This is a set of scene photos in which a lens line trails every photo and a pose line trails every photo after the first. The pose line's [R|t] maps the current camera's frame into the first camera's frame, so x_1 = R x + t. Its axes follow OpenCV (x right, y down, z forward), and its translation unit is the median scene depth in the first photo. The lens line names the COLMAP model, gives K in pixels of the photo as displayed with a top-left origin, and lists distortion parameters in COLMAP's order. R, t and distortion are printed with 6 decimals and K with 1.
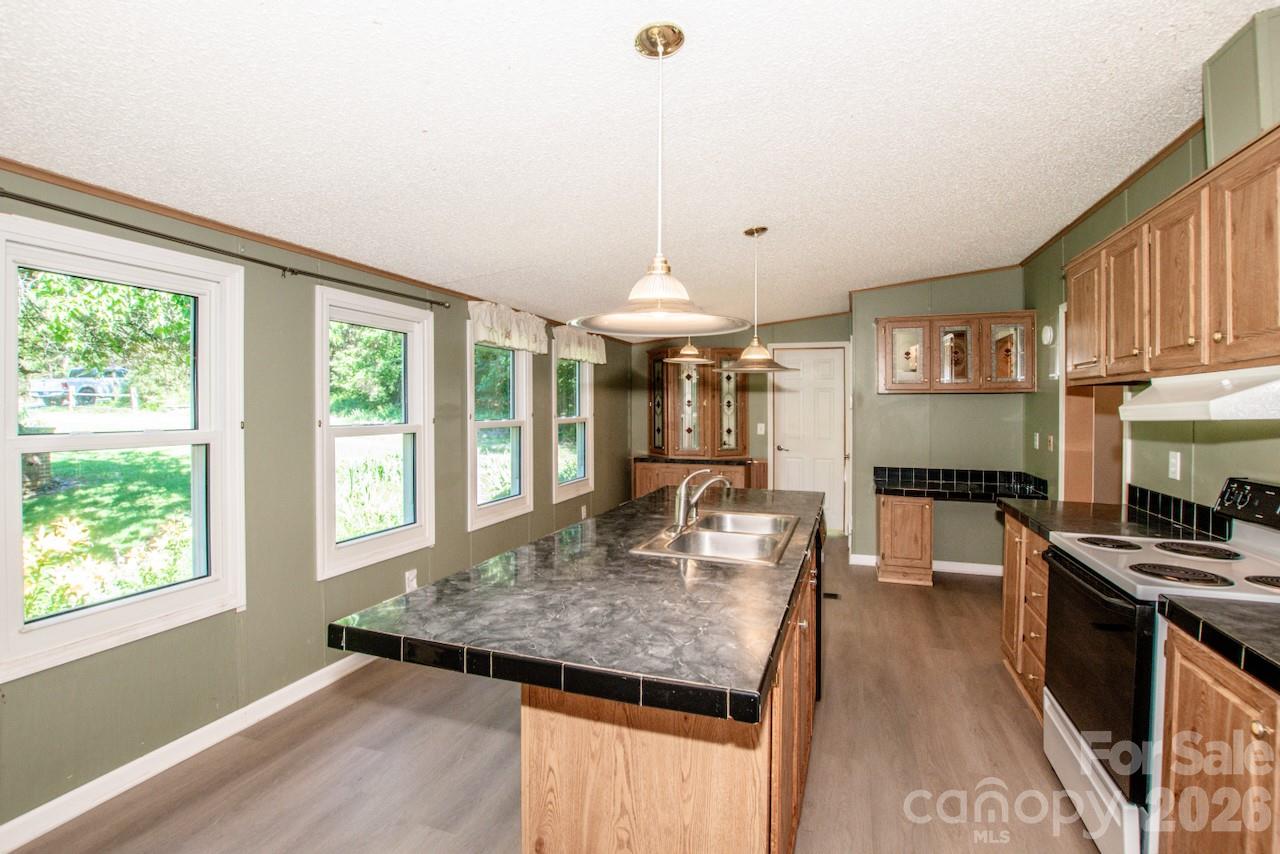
lens RADIAL K [[595.6, 0, 647.2], [0, 595.6, 406.1], [0, 0, 1]] dist [-0.025173, 0.000340]
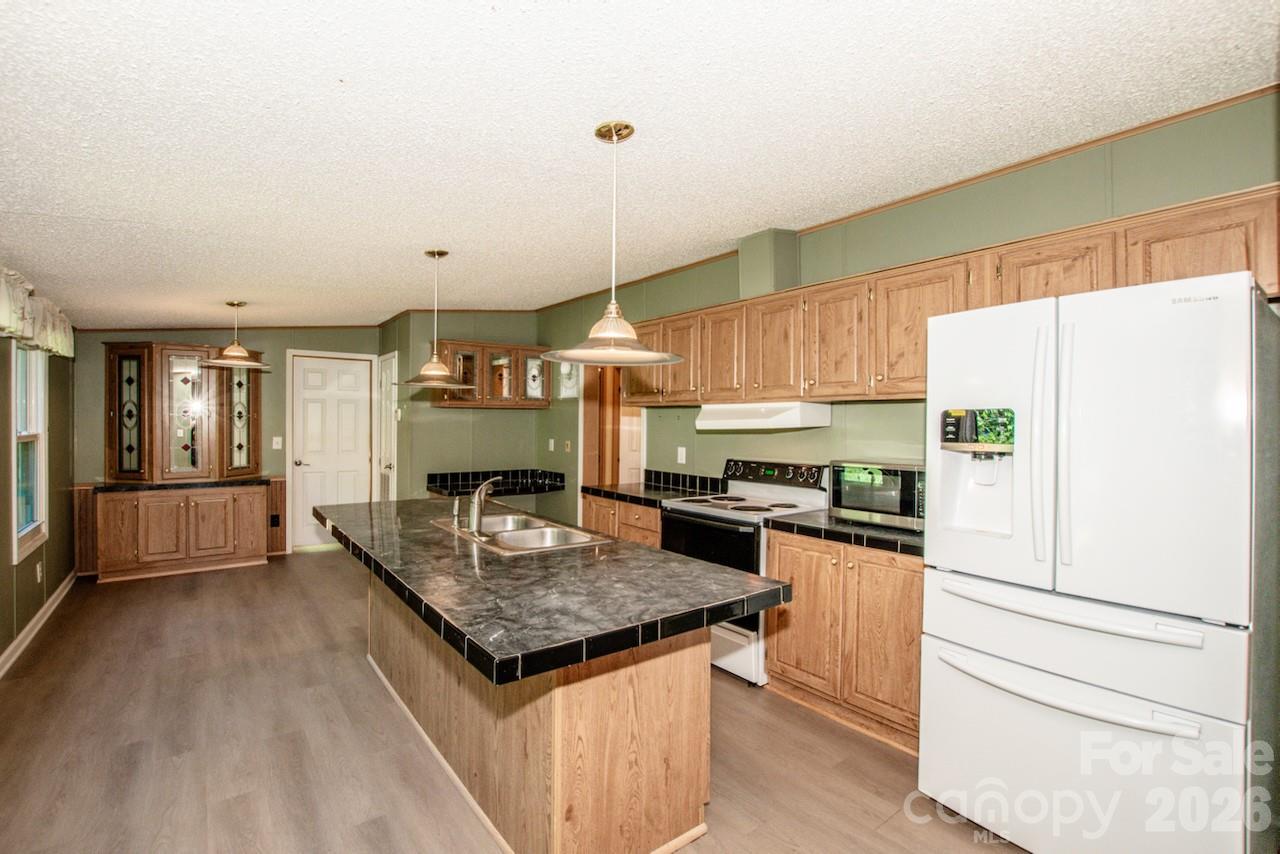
lens RADIAL K [[582.2, 0, 639.8], [0, 582.2, 418.1], [0, 0, 1]] dist [-0.029741, 0.000163]
pose [[0.554290, 0.003844, 0.832315, -0.980525], [-0.005473, 0.999985, -0.000973, -0.005990], [-0.832305, -0.004016, 0.554303, 0.268093]]
